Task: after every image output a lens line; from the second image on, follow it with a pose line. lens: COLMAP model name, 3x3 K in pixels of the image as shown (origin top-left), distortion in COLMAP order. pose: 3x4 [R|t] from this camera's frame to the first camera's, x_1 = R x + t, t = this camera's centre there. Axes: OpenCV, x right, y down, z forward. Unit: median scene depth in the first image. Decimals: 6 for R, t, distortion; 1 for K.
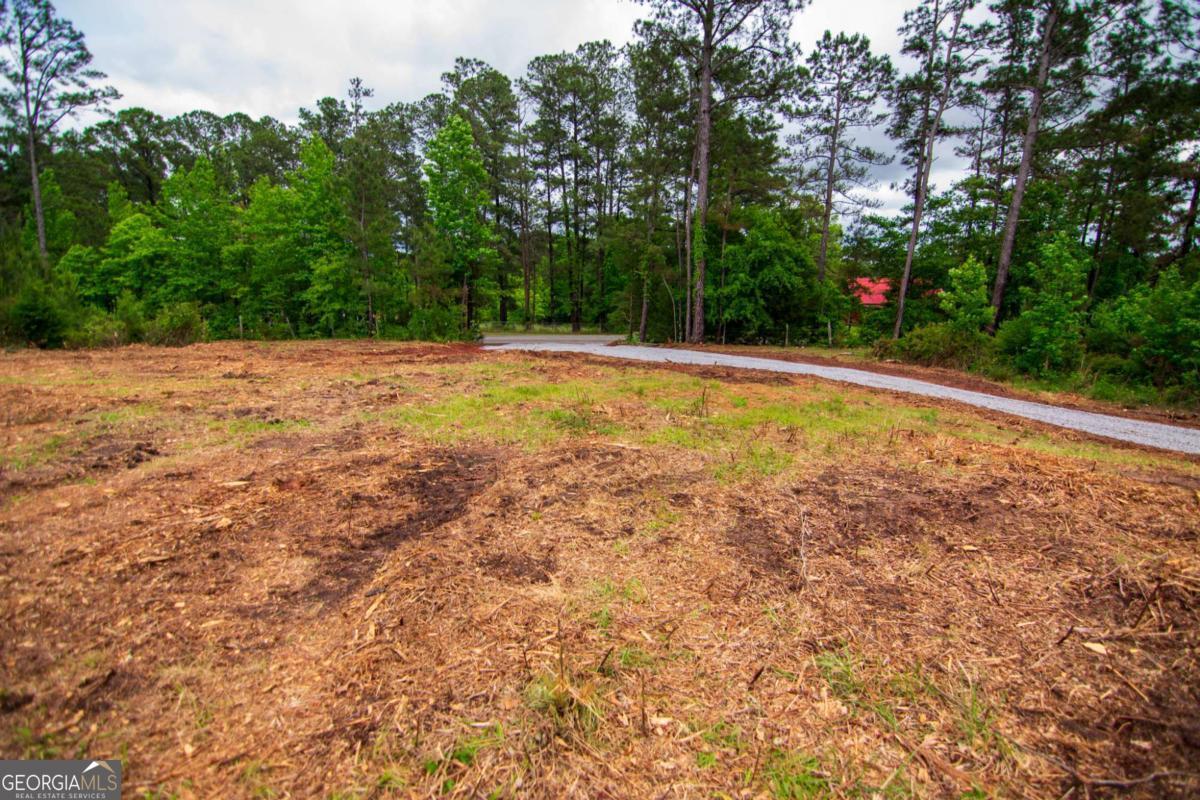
lens RADIAL K [[601.7, 0, 599.8], [0, 601.7, 415.9], [0, 0, 1]] dist [-0.011465, -0.010073]
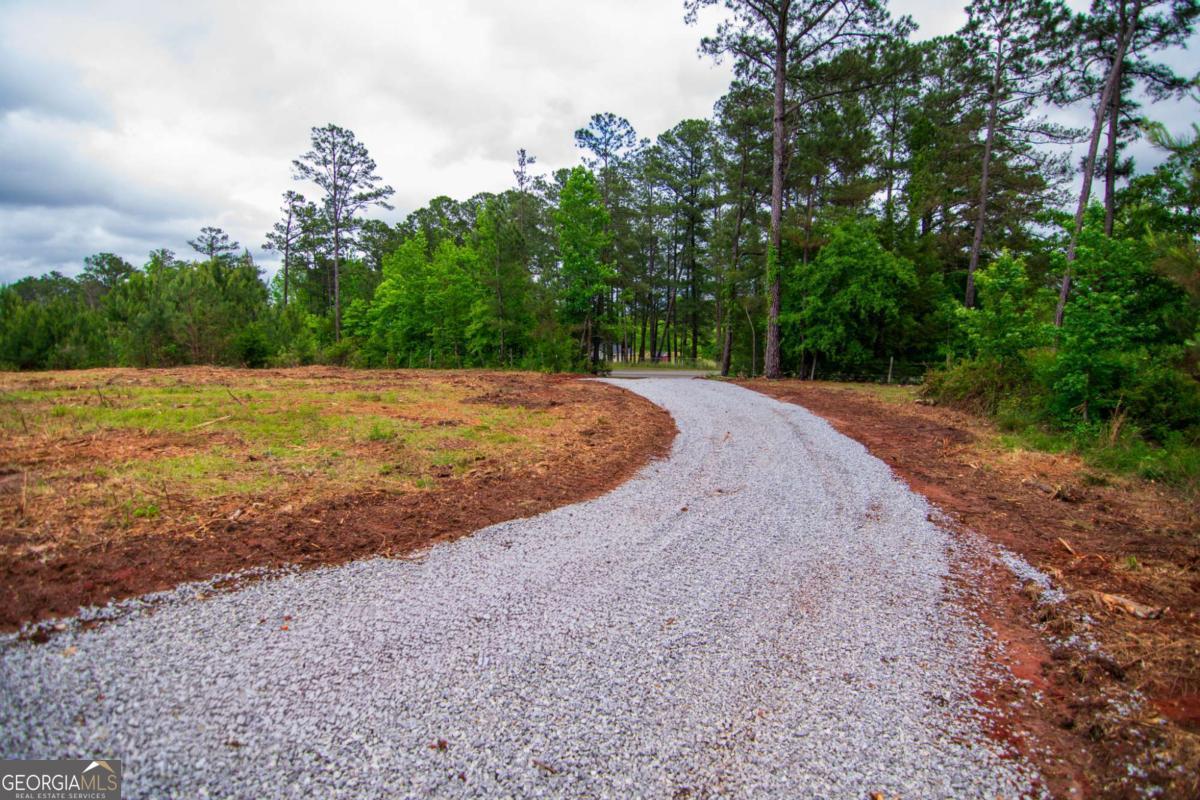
lens RADIAL K [[601.7, 0, 599.8], [0, 601.7, 415.9], [0, 0, 1]] dist [-0.011465, -0.010073]
pose [[0.854919, 0.051187, -0.516230, 0.370513], [-0.086996, 0.995174, -0.045395, -0.000586], [0.511415, 0.083719, 0.855246, 0.106726]]
